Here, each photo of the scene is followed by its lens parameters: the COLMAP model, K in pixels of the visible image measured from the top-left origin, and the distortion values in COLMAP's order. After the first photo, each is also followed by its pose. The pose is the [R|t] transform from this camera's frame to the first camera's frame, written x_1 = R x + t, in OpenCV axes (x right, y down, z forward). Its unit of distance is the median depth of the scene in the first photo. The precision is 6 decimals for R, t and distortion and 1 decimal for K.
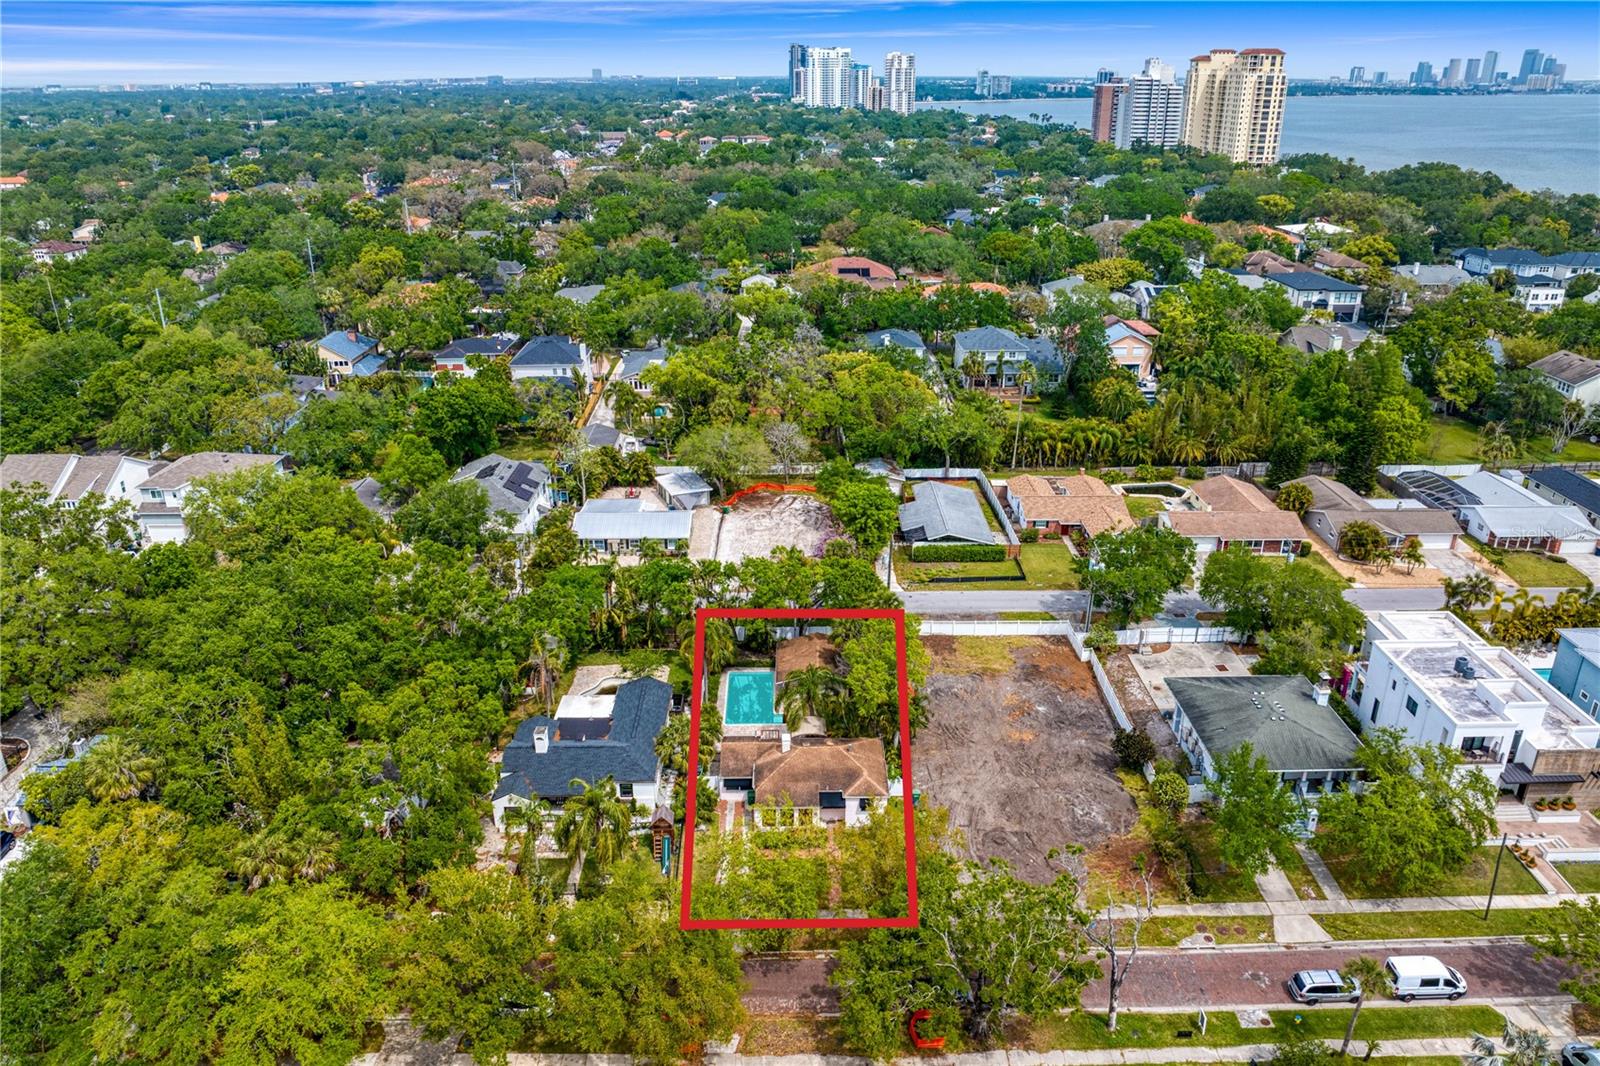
lens RADIAL K [[1141.0, 0, 810.6], [0, 1141.0, 535.5], [0, 0, 1]] dist [-0.050908, 0.027397]
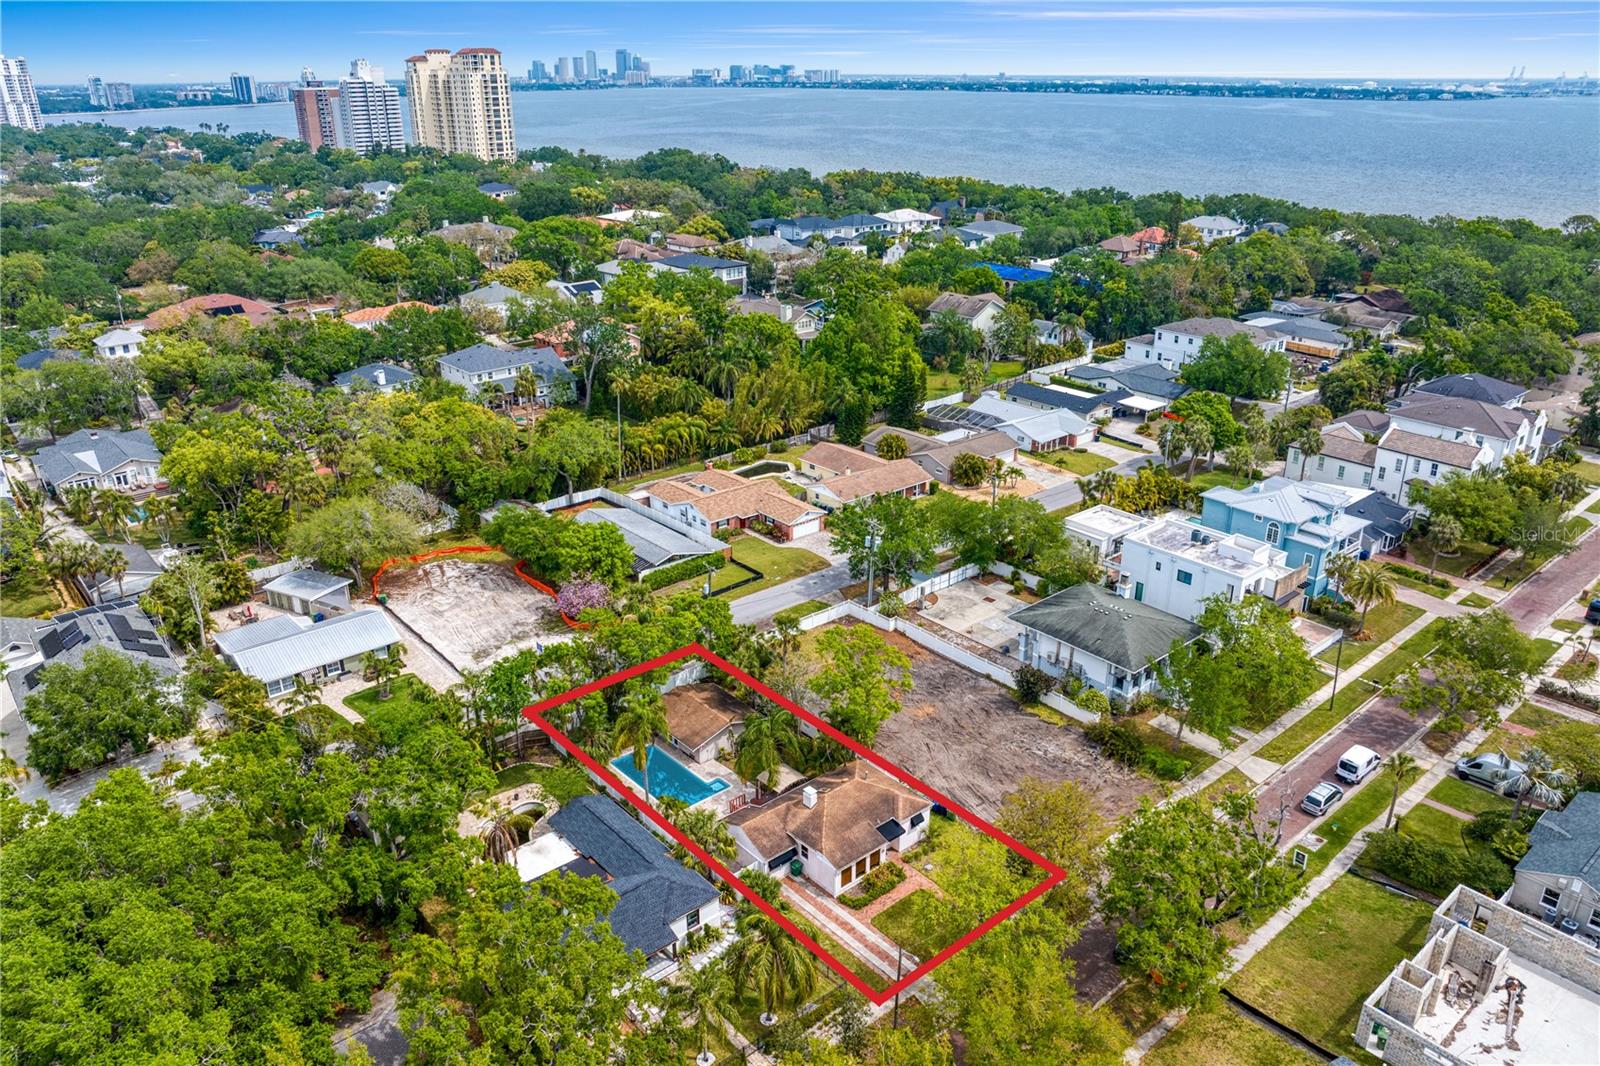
lens RADIAL K [[1132.1, 0, 811.8], [0, 1132.1, 545.2], [0, 0, 1]] dist [-0.037594, 0.009109]
pose [[0.764860, -0.250029, 0.593696, -0.322463], [0.245142, 0.965237, 0.090683, -0.060592], [-0.595730, 0.076180, 0.799564, 0.159387]]
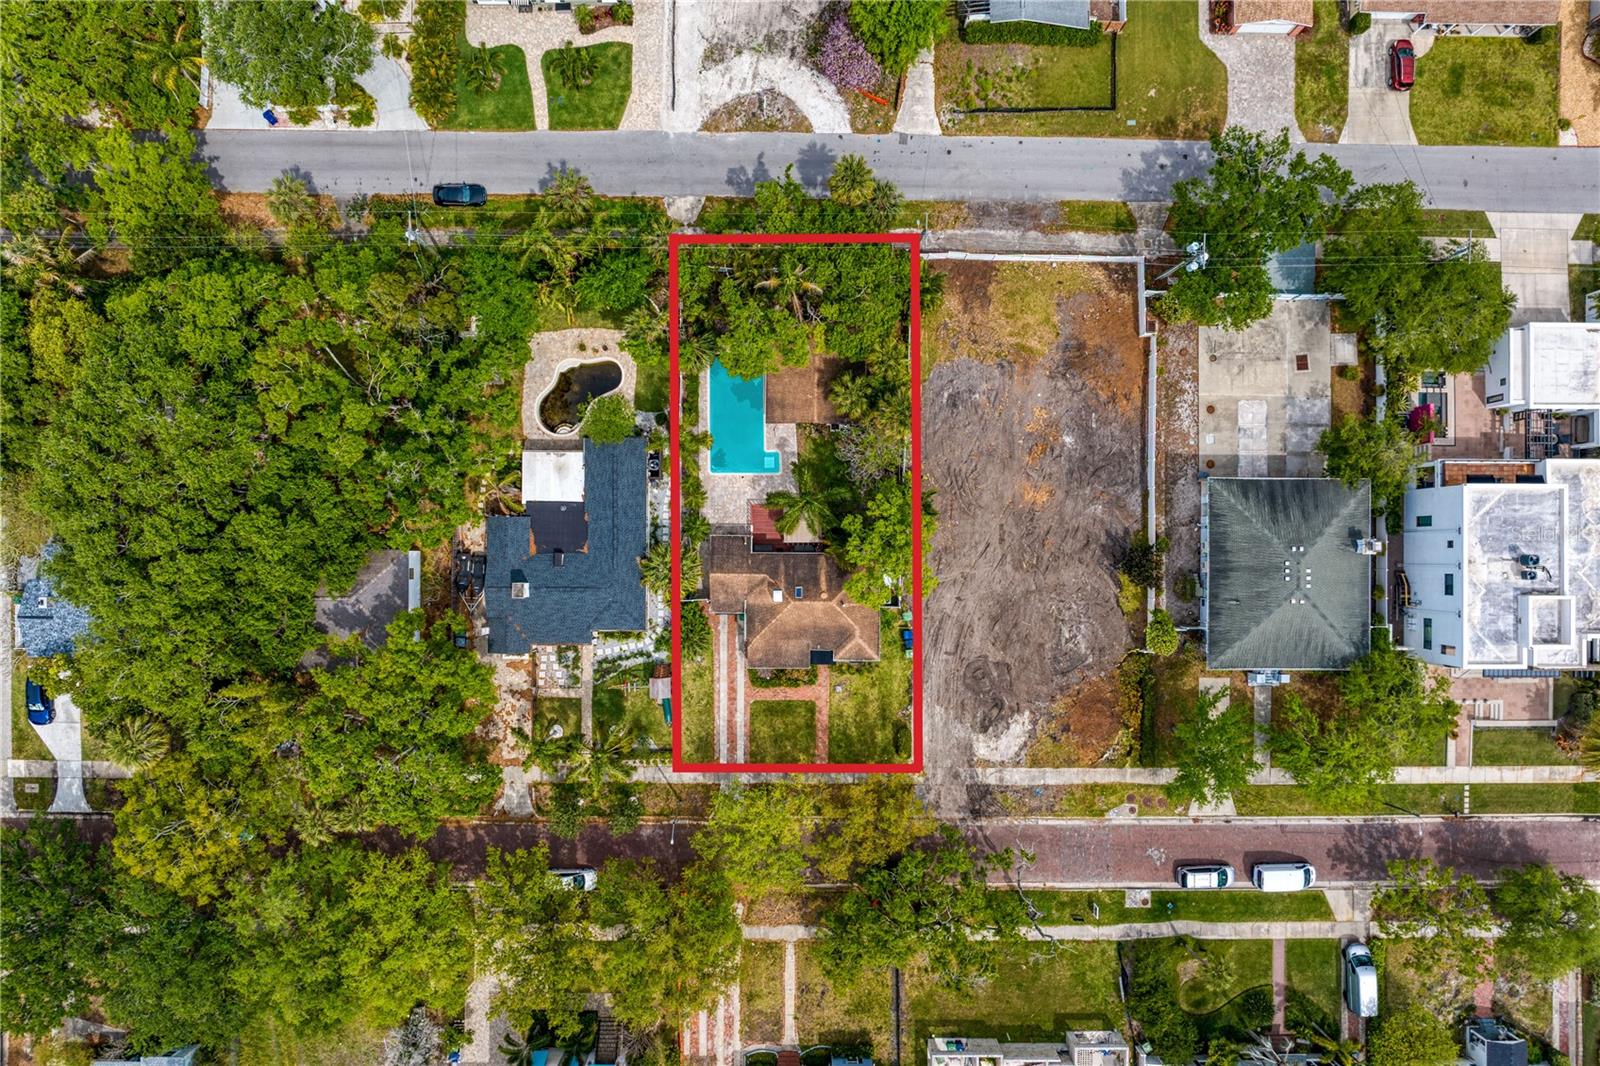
lens RADIAL K [[1132.1, 0, 811.8], [0, 1132.1, 545.2], [0, 0, 1]] dist [-0.037594, 0.009109]
pose [[0.999749, 0.019817, 0.010454, -0.002303], [-0.017240, 0.382412, 0.923831, -0.449431], [0.014310, -0.923779, 0.382658, 0.425586]]
